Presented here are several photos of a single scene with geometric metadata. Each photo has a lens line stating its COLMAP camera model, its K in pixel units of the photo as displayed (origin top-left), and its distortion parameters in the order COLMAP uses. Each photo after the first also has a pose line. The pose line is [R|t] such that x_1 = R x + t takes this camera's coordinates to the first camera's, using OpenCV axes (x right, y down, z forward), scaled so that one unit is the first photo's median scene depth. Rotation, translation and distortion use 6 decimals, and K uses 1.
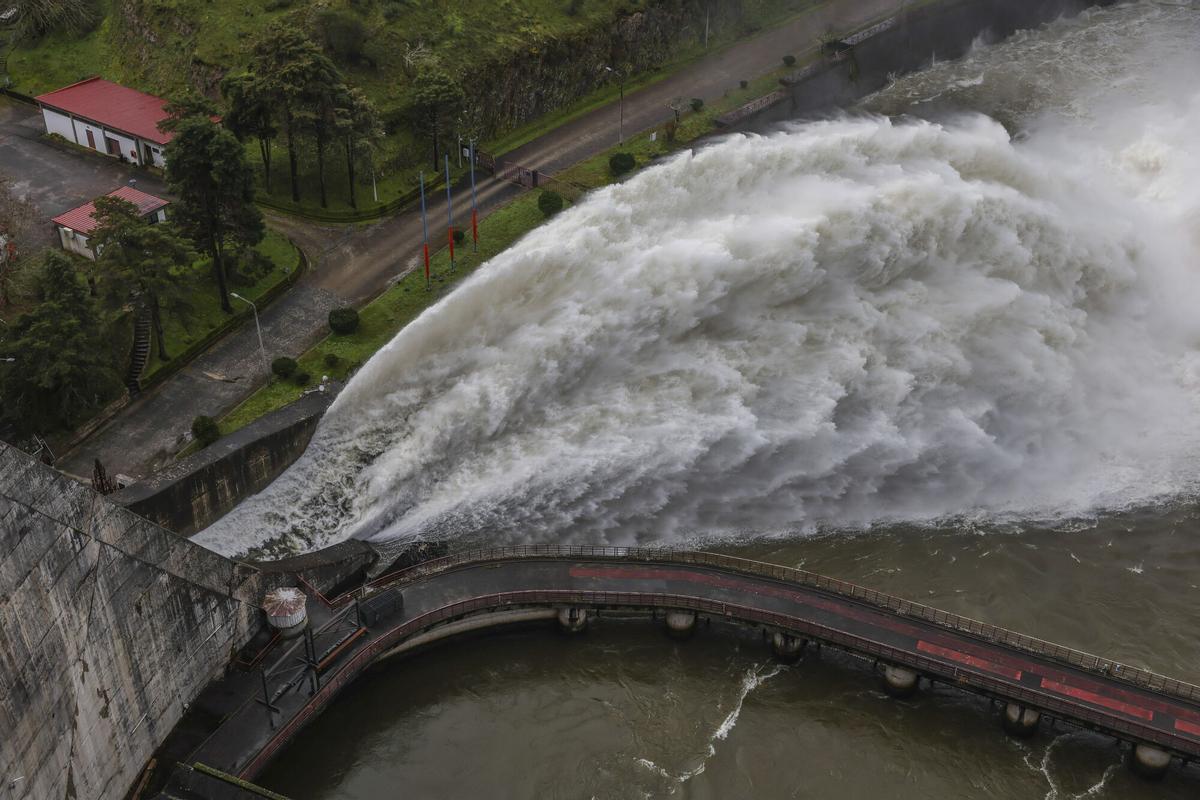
lens RADIAL K [[1270.5, 0, 600.0], [0, 1270.5, 400.0], [0, 0, 1]] dist [-0.001573, 0.000649]
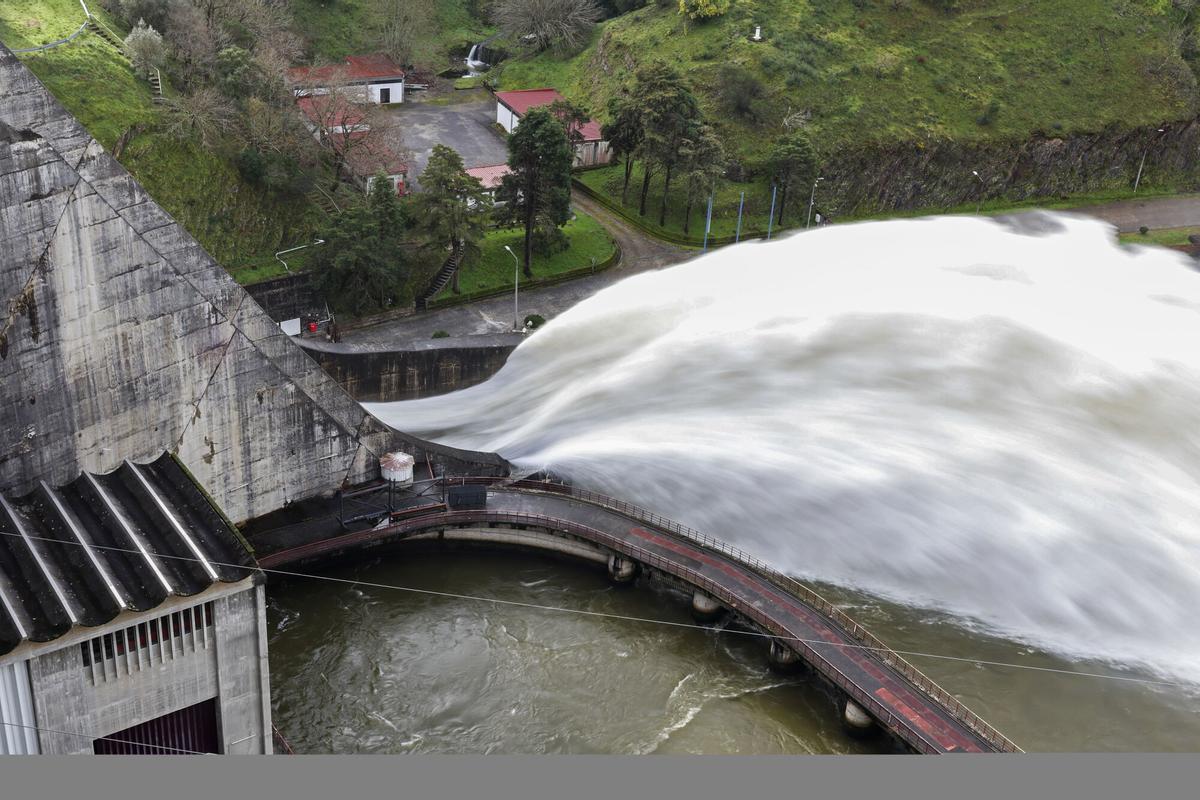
lens RADIAL K [[1344.9, 0, 600.0], [0, 1344.9, 400.0], [0, 0, 1]] dist [-0.005225, 0.002838]
pose [[0.860692, 0.283667, -0.422778, 0.440964], [-0.328767, 0.943721, -0.036105, 0.083943], [0.388743, 0.170071, 0.905514, -0.103863]]
